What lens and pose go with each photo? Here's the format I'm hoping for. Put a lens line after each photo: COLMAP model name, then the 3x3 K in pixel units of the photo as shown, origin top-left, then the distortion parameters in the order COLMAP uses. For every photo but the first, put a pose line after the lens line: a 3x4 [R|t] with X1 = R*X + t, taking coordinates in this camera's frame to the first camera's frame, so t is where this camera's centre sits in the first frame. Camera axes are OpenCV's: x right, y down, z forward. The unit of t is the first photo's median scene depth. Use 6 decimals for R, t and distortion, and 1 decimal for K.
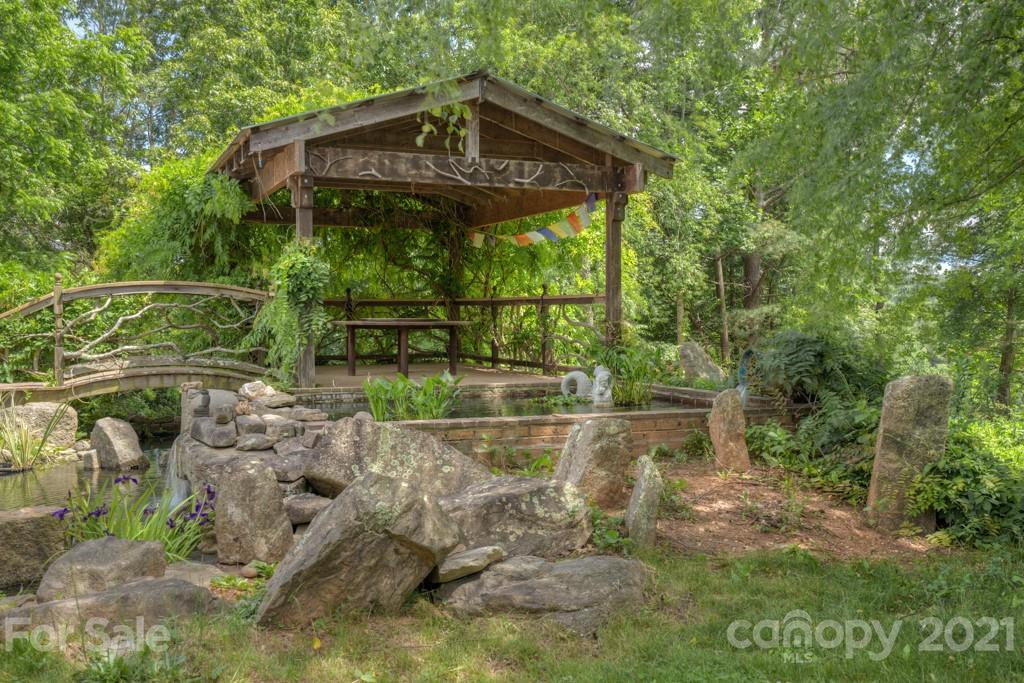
lens RADIAL K [[966.7, 0, 510.9], [0, 966.7, 341.9], [0, 0, 1]] dist [0.093473, 0.000000]
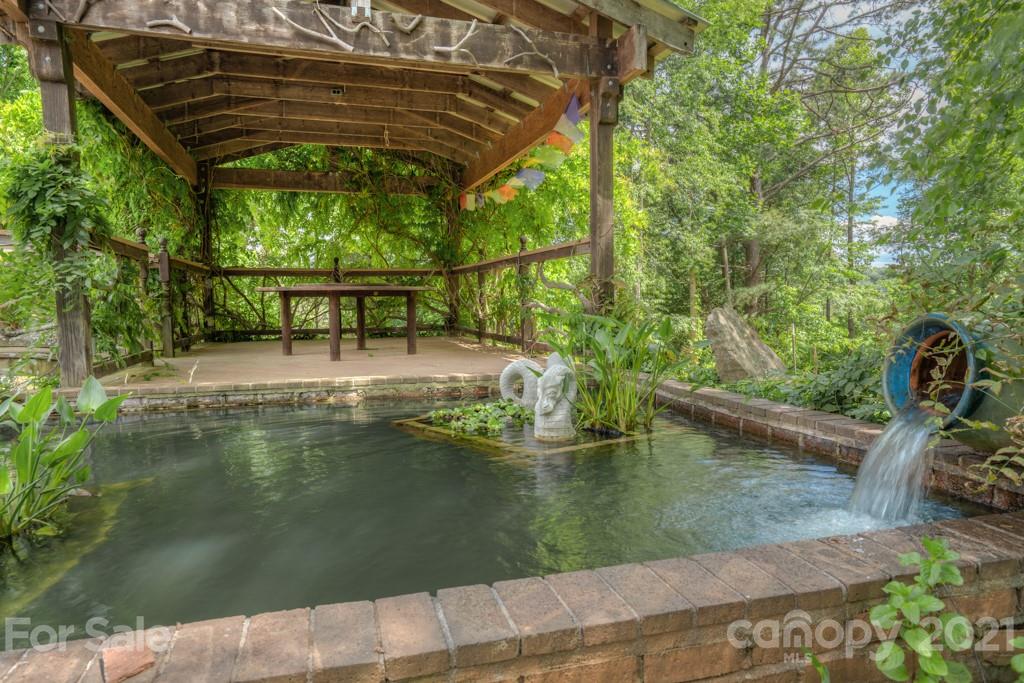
lens RADIAL K [[636.1, 0, 513.6], [0, 636.1, 337.7], [0, 0, 1]] dist [0.001980, 0.006566]
pose [[0.995286, -0.003550, -0.096920, 0.070669], [0.006821, 0.999418, 0.033431, 0.003398], [0.096745, -0.033935, 0.994731, 0.449119]]
